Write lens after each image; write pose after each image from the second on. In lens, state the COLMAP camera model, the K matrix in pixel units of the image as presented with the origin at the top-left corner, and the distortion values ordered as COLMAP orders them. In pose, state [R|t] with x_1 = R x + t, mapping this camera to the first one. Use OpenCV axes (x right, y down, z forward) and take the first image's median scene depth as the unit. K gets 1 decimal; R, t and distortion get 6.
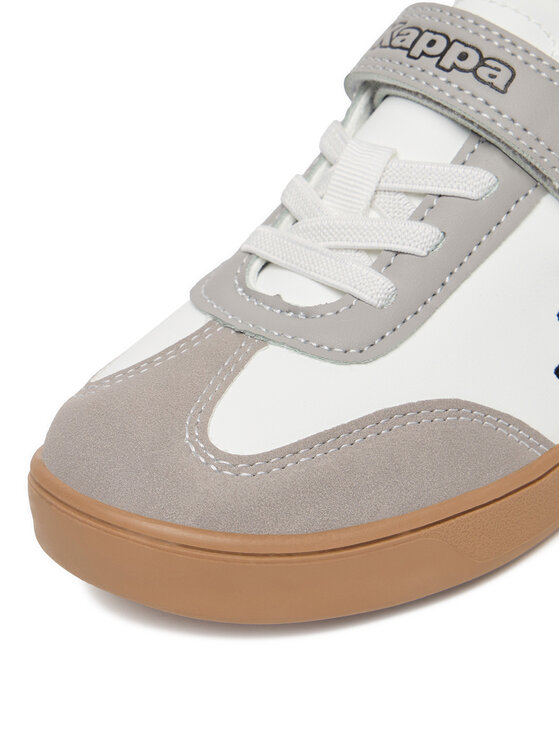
lens RADIAL K [[1820.6, 0, 280.9], [0, 1820.6, 372.8], [0, 0, 1]] dist [-0.136762, 0.000000]
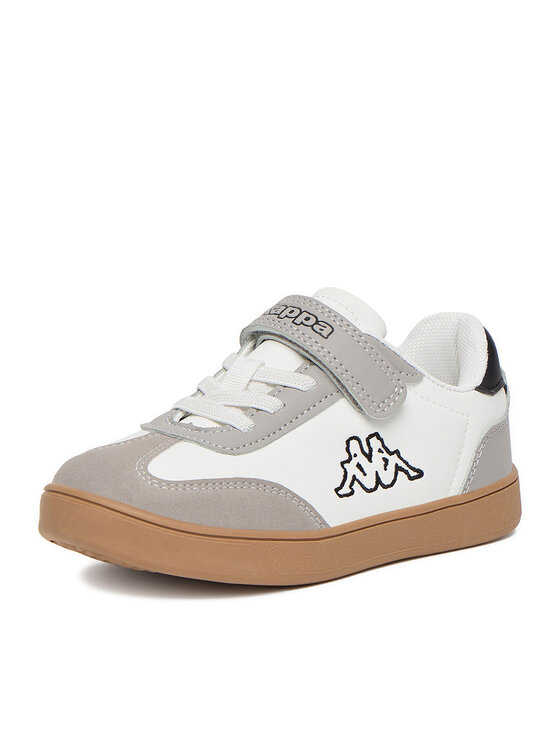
lens RADIAL K [[2203.6, 0, 279.7], [0, 2203.6, 373.2], [0, 0, 1]] dist [0.109771, 0.000000]
pose [[0.988213, 0.146657, 0.043901, -0.017702], [-0.127913, 0.948581, -0.289537, 0.536108], [-0.084106, 0.280509, 0.956159, -1.138223]]
